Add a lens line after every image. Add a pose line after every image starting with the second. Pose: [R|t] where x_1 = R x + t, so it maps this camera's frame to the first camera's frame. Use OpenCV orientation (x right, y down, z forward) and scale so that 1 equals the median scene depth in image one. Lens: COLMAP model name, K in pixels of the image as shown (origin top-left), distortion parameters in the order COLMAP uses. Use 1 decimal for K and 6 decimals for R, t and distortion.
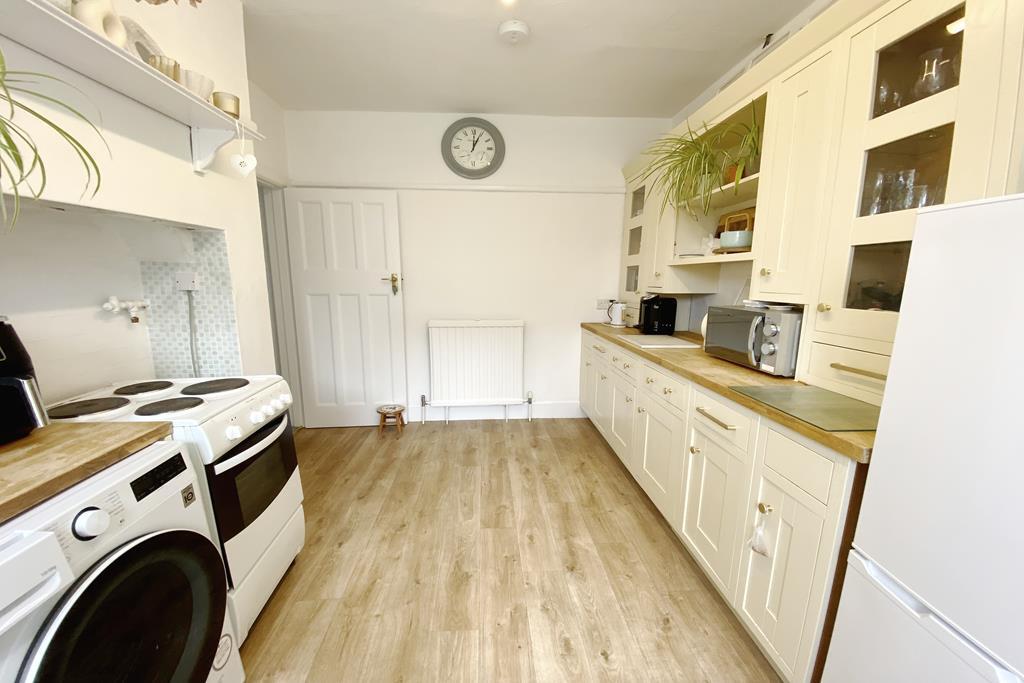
lens RADIAL K [[408.0, 0, 495.5], [0, 408.0, 351.2], [0, 0, 1]] dist [0.019114, -0.000174]
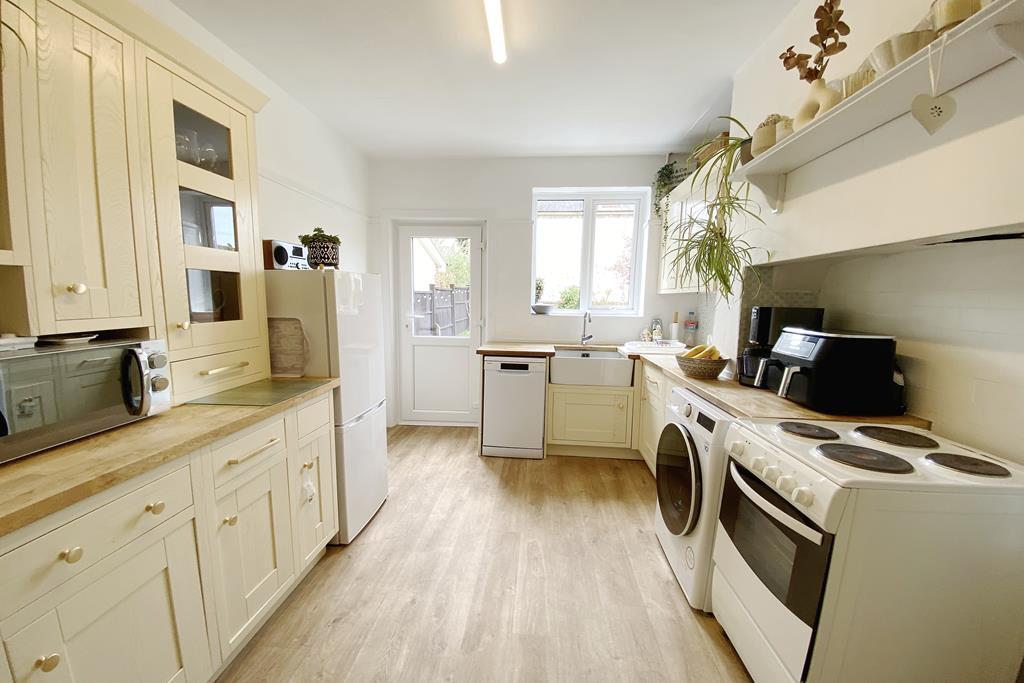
lens RADIAL K [[408.0, 0, 495.5], [0, 408.0, 351.2], [0, 0, 1]] dist [0.019114, -0.000174]
pose [[-0.990672, -0.038069, 0.130839, -0.111250], [0.005036, 0.949296, 0.314343, -0.356066], [-0.136172, 0.312070, -0.940250, 1.827230]]
